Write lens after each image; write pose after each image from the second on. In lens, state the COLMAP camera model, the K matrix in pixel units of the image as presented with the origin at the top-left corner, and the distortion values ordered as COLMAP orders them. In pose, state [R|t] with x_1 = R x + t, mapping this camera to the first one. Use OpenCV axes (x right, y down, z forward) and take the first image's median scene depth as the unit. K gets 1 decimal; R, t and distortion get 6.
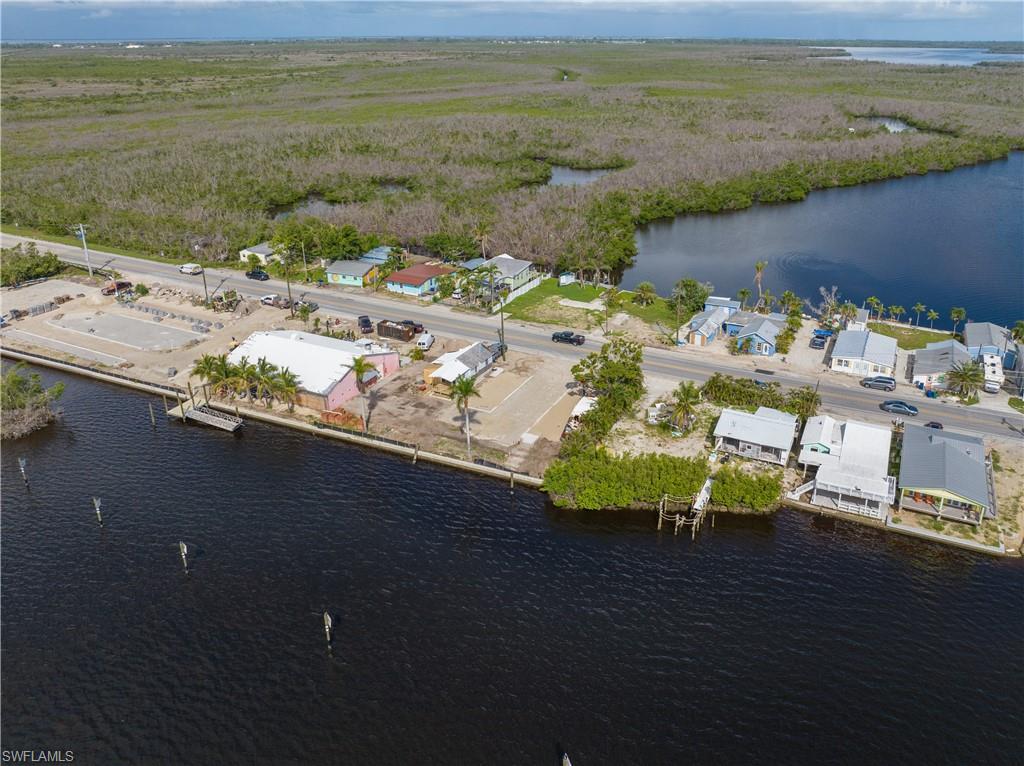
lens RADIAL K [[717.0, 0, 570.9], [0, 717.0, 356.0], [0, 0, 1]] dist [-0.032998, -0.001049]
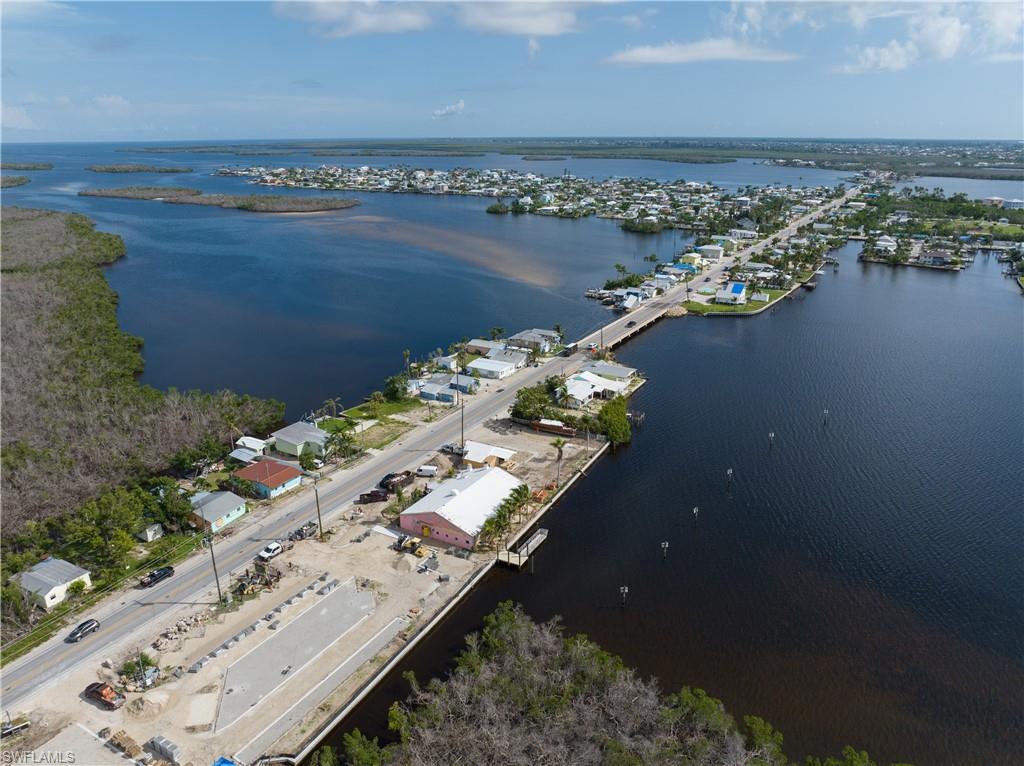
lens RADIAL K [[734.1, 0, 507.3], [0, 734.1, 382.5], [0, 0, 1]] dist [-0.033980, -0.001475]
pose [[0.100016, -0.324759, 0.940494, -1.014334], [0.414855, 0.872763, 0.257254, -0.322416], [-0.904374, 0.364439, 0.222018, 0.390359]]
